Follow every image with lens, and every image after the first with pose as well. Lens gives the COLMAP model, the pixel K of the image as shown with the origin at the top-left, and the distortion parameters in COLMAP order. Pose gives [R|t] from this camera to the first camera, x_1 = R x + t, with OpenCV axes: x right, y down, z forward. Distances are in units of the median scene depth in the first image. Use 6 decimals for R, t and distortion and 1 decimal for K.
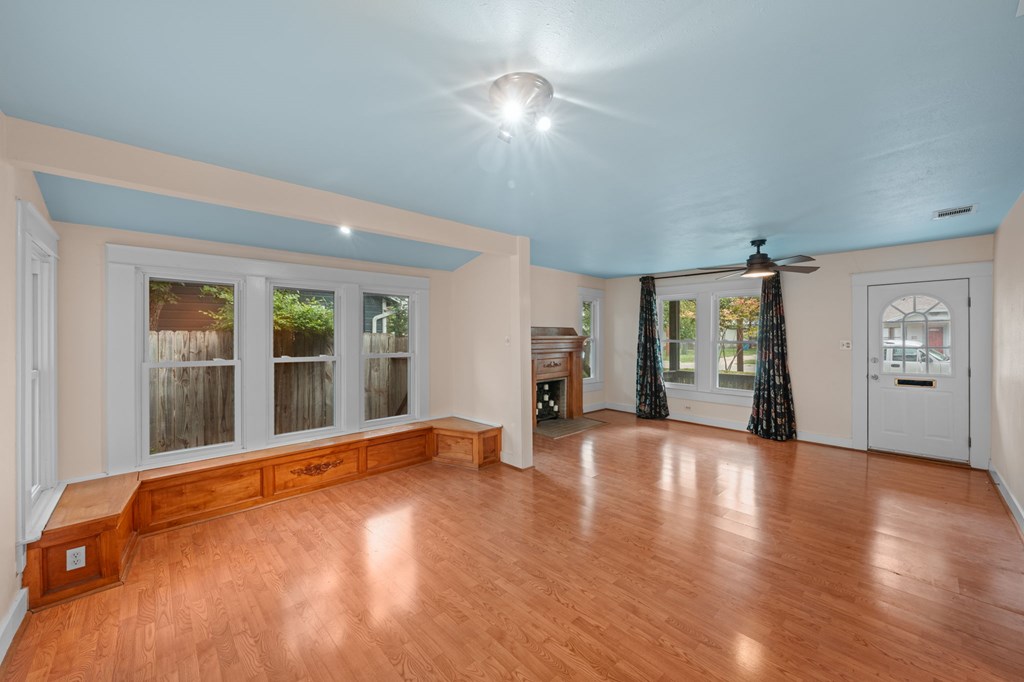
lens RADIAL K [[383.8, 0, 512.0], [0, 383.8, 341.0], [0, 0, 1]] dist [0.000036, -0.000037]
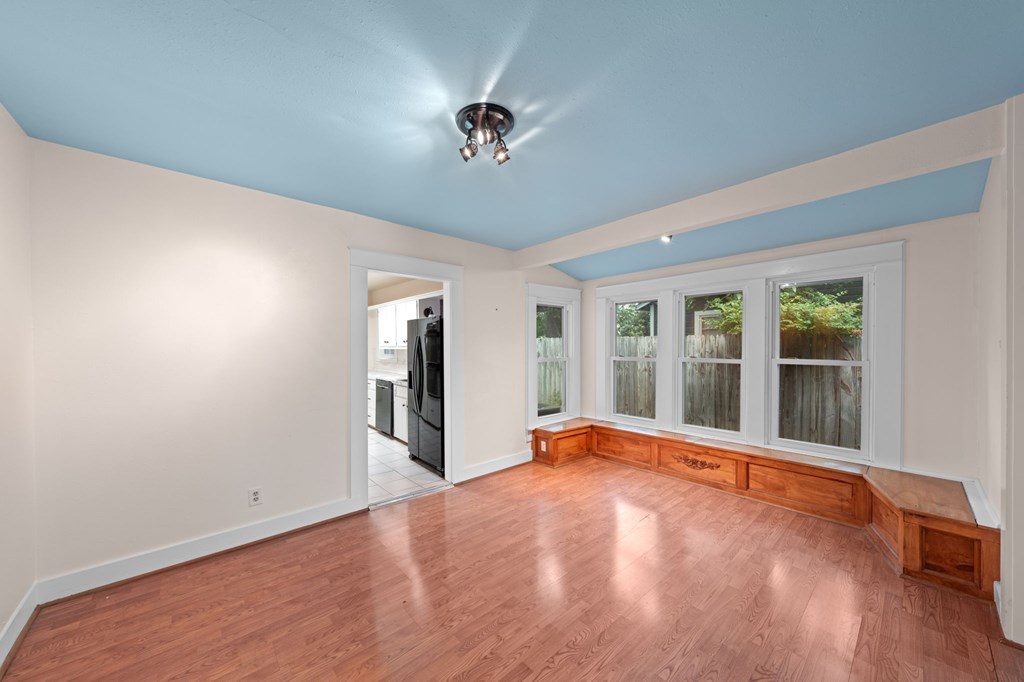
lens RADIAL K [[362.8, 0, 507.4], [0, 362.8, 349.6], [0, 0, 1]] dist [-0.000394, -0.000084]
pose [[-0.034240, 0.019021, -0.999233, 0.421090], [0.003876, 0.999814, 0.018900, -0.001935], [0.999406, -0.003226, -0.034308, 0.427945]]
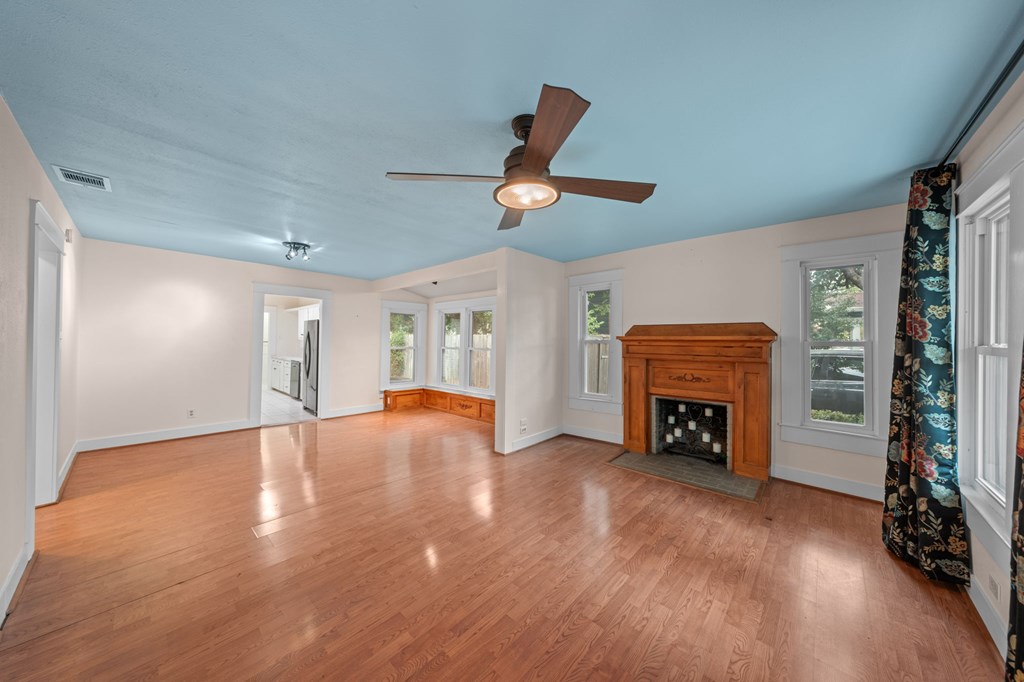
lens RADIAL K [[344.8, 0, 512.0], [0, 344.8, 341.0], [0, 0, 1]] dist [0.000058, 0.000049]
pose [[0.073604, 0.011344, -0.997223, 0.998945], [-0.015053, 0.999834, 0.010262, -0.008698], [0.997174, 0.014256, 0.073763, 0.917773]]
